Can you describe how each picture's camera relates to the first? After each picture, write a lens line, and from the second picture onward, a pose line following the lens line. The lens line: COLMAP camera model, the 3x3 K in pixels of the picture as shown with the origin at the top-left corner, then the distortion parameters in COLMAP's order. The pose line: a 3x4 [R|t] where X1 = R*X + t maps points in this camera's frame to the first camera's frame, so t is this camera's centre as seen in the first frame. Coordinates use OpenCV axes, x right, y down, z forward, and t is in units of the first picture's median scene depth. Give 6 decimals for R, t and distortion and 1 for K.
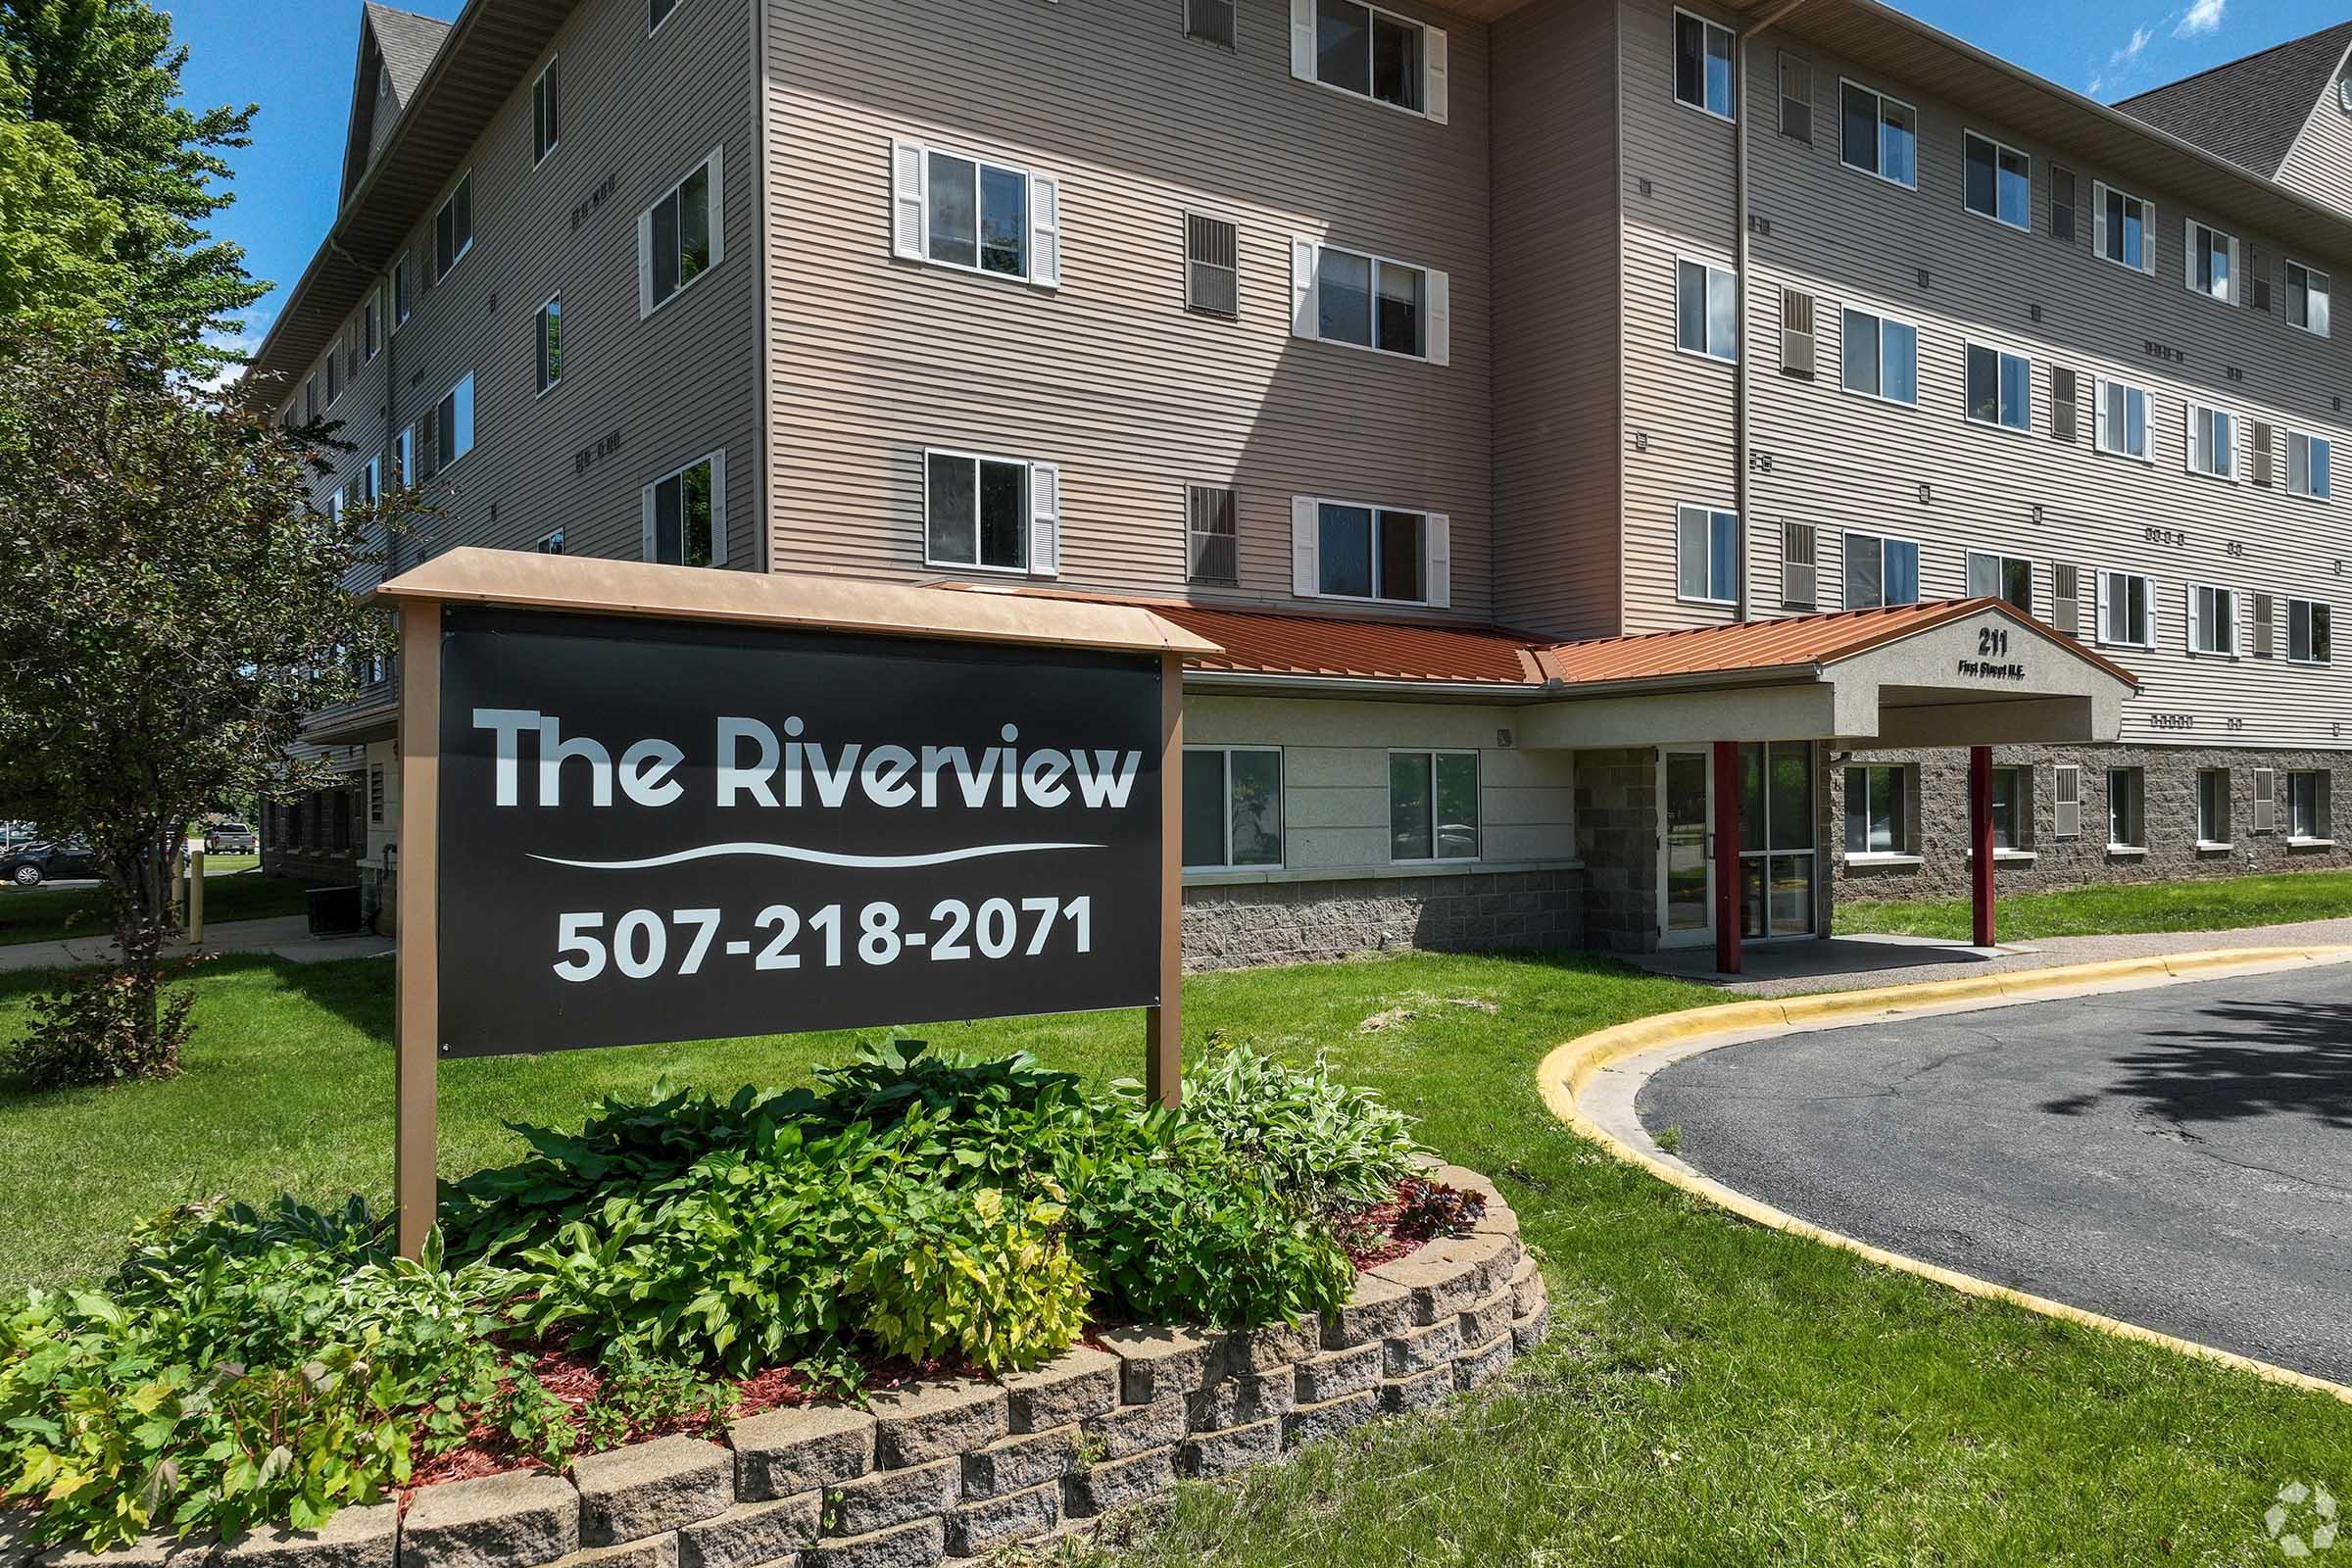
lens RADIAL K [[1668.2, 0, 1180.6], [0, 1668.2, 775.6], [0, 0, 1]] dist [0.011184, 0.010893]
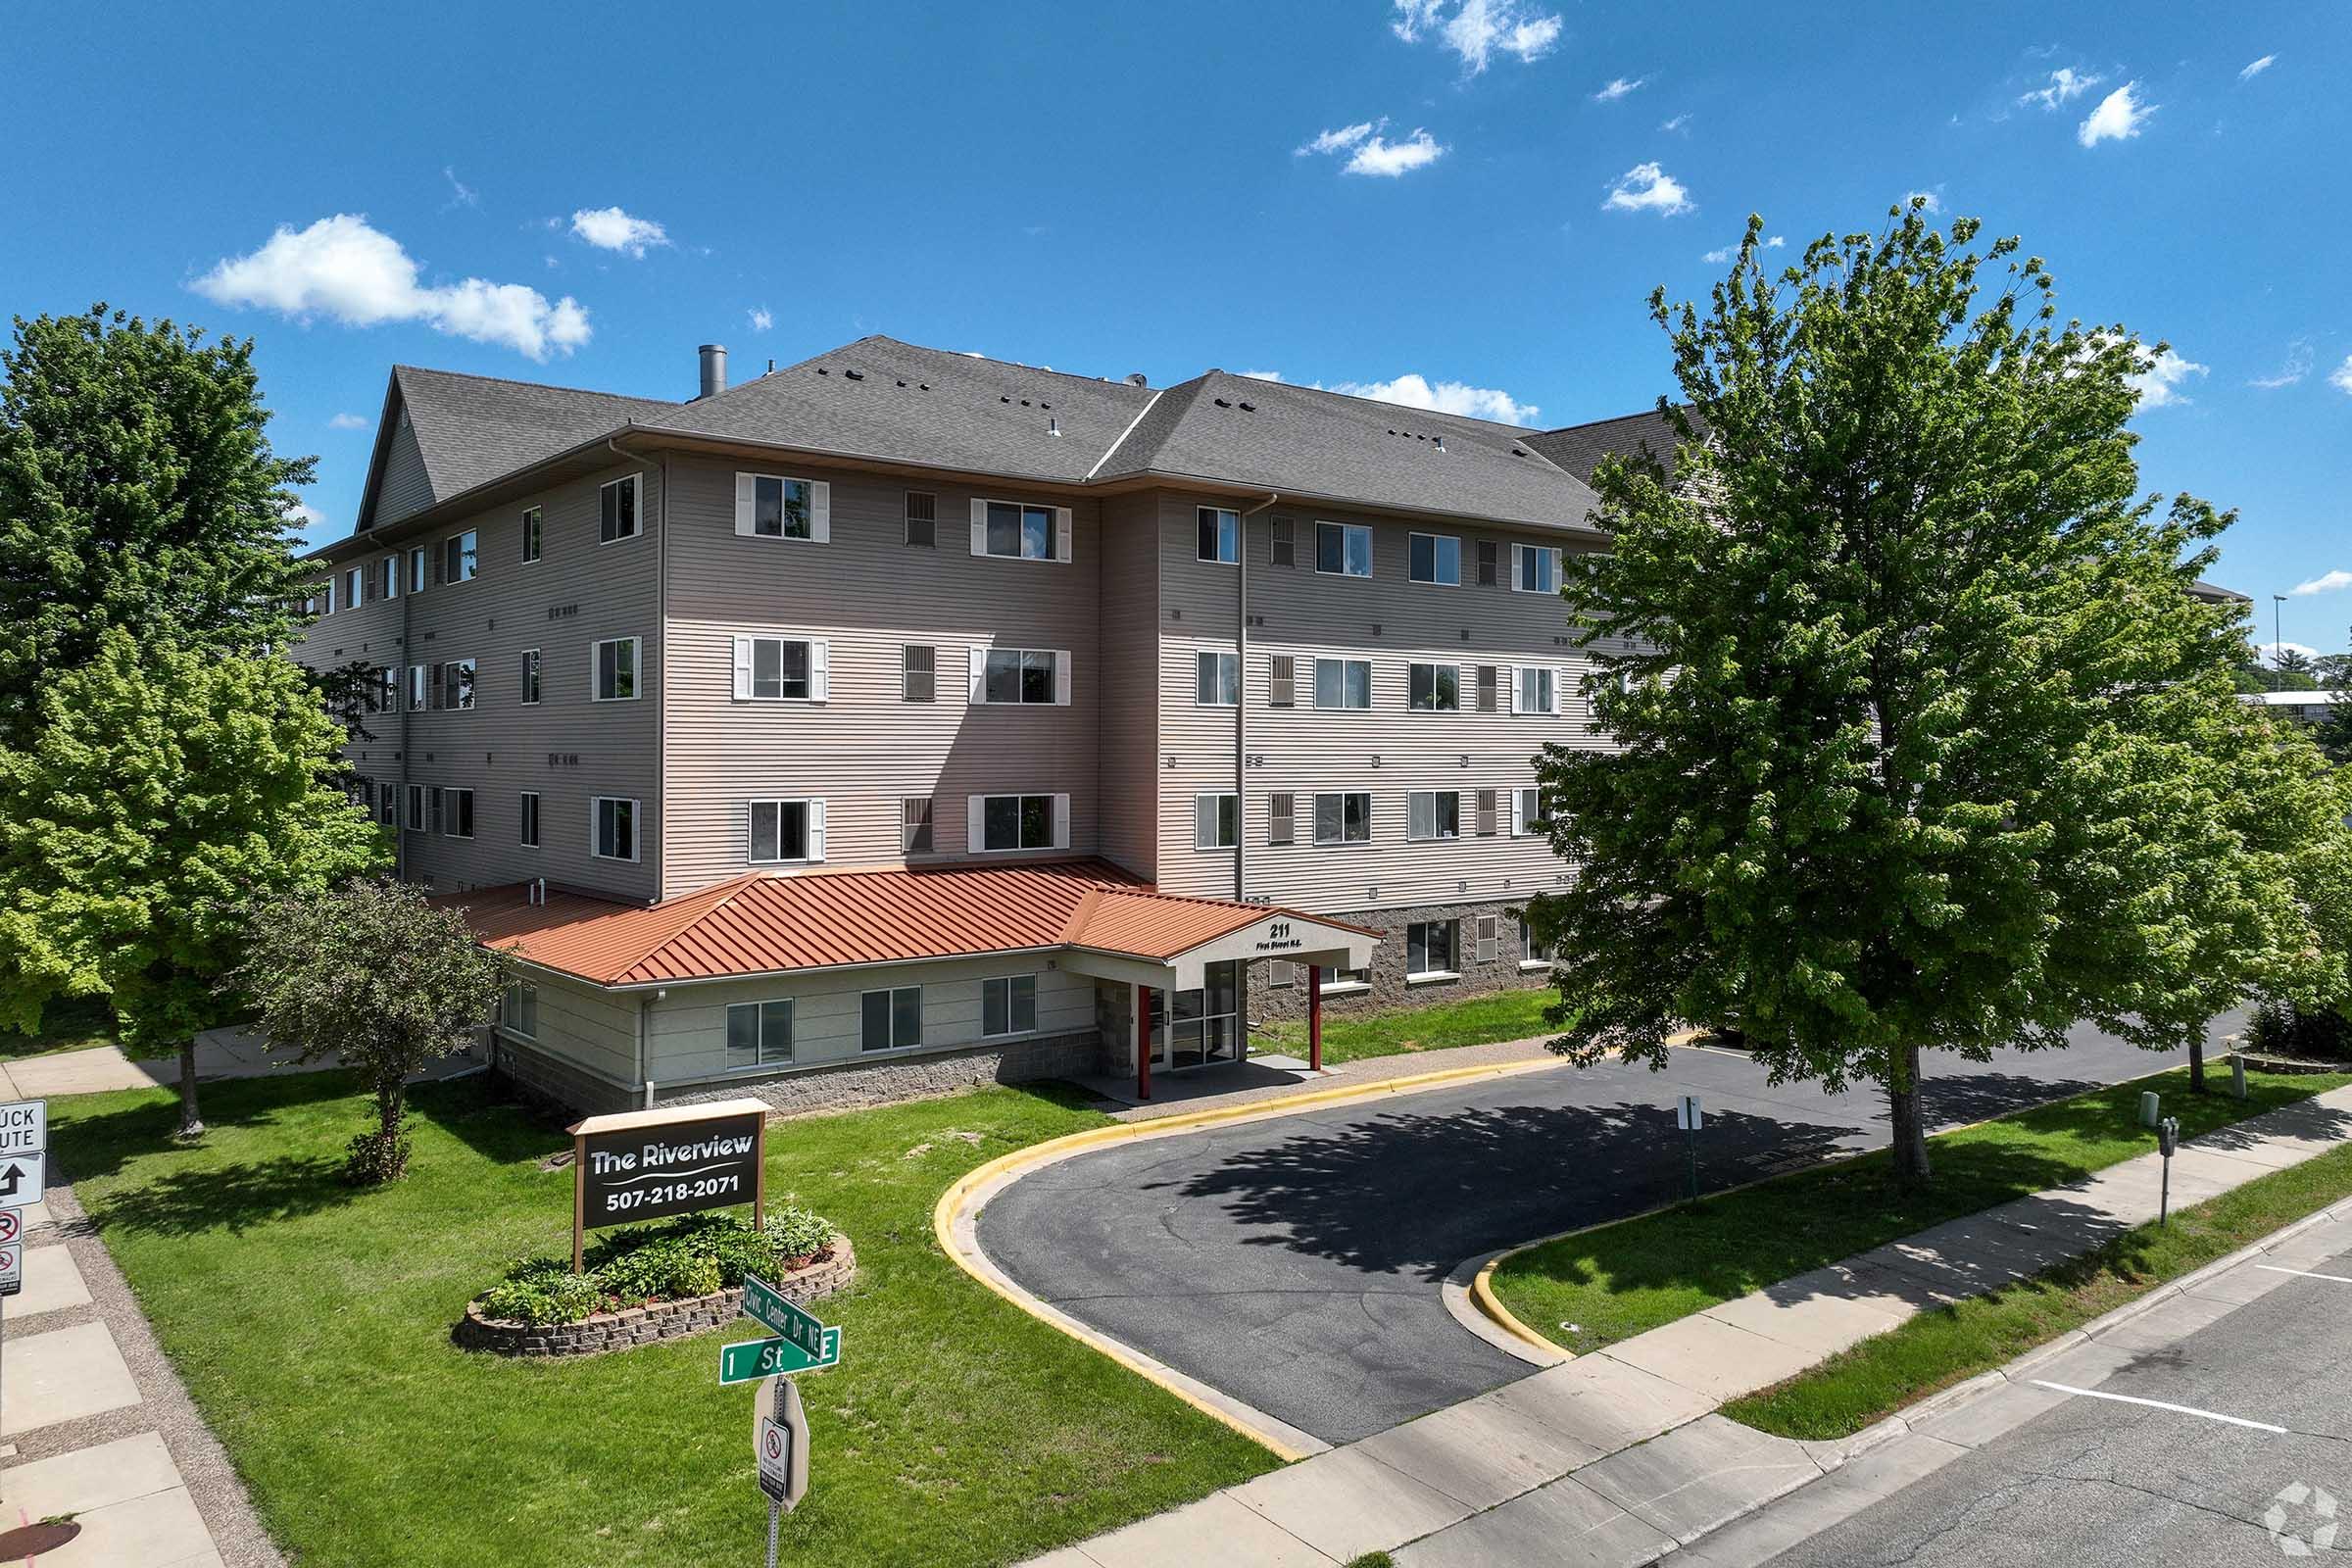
lens RADIAL K [[1668.2, 0, 1148.4], [0, 1668.2, 667.3], [0, 0, 1]] dist [0.011184, 0.010893]
pose [[0.999278, 0.008160, 0.037105, 0.221156], [-0.007193, 0.999633, -0.026114, -0.300490], [-0.037305, 0.025828, 0.998970, -0.878273]]
